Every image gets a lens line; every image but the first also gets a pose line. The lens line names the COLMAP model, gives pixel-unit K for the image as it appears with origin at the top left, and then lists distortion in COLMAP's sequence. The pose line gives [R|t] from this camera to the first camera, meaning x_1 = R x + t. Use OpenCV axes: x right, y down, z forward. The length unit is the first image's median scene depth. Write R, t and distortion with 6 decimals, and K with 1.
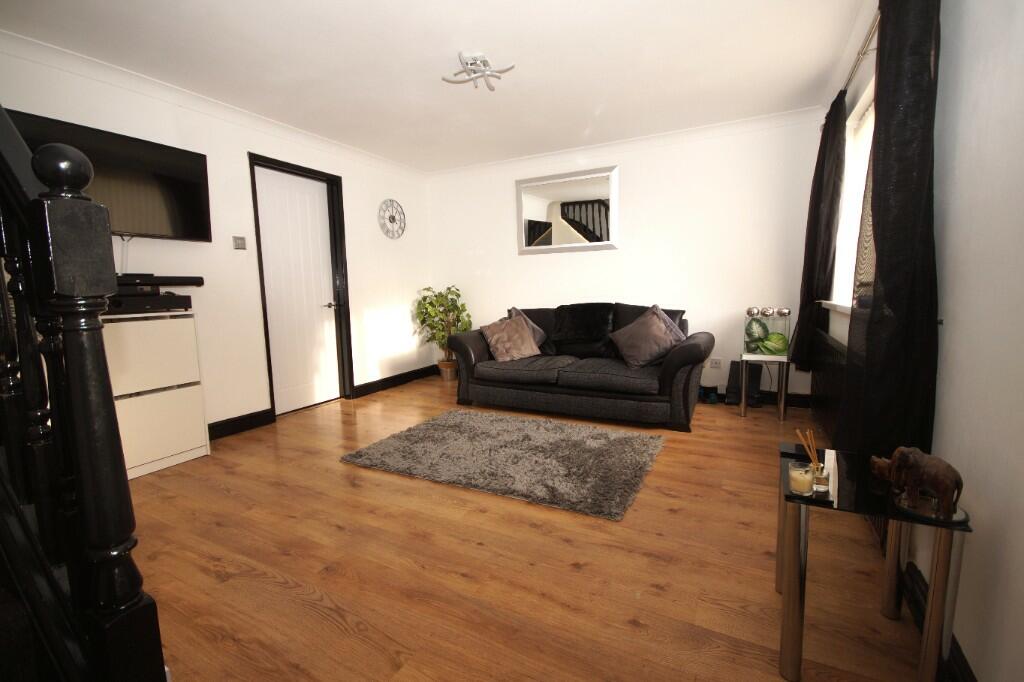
lens RADIAL K [[446.7, 0, 512.0], [0, 446.7, 341.0], [0, 0, 1]] dist [-0.000871, -0.000066]
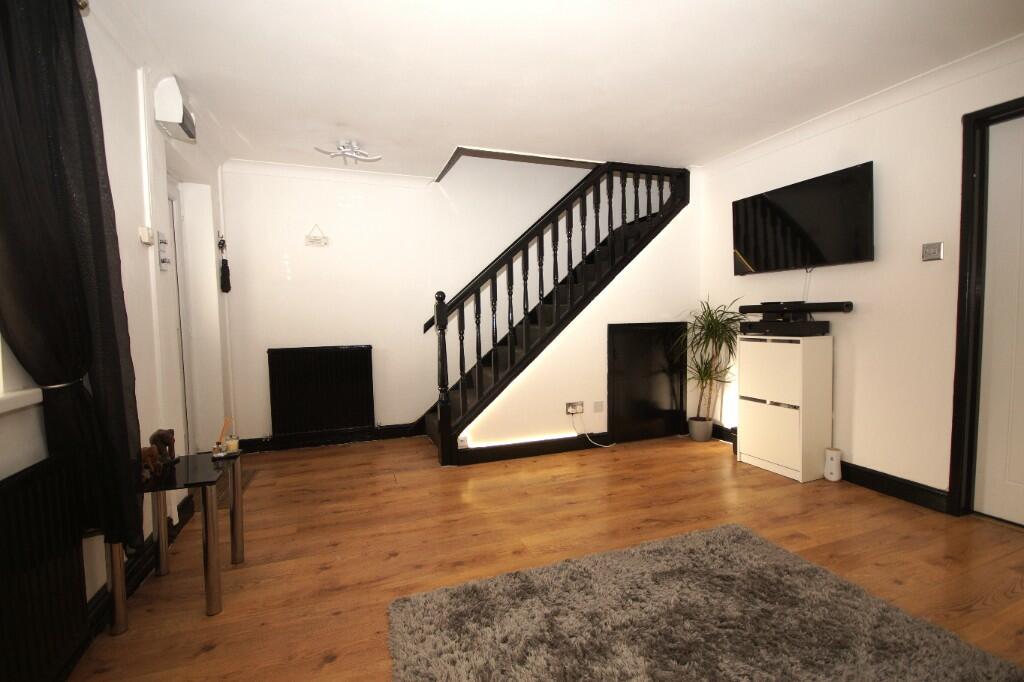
lens RADIAL K [[446.7, 0, 512.0], [0, 446.7, 341.0], [0, 0, 1]] dist [-0.000871, -0.000066]
pose [[-0.664487, 0.068420, -0.744161, 0.692852], [-0.059655, 0.987765, 0.144086, -0.239095], [0.744915, 0.140137, -0.652276, 1.687997]]
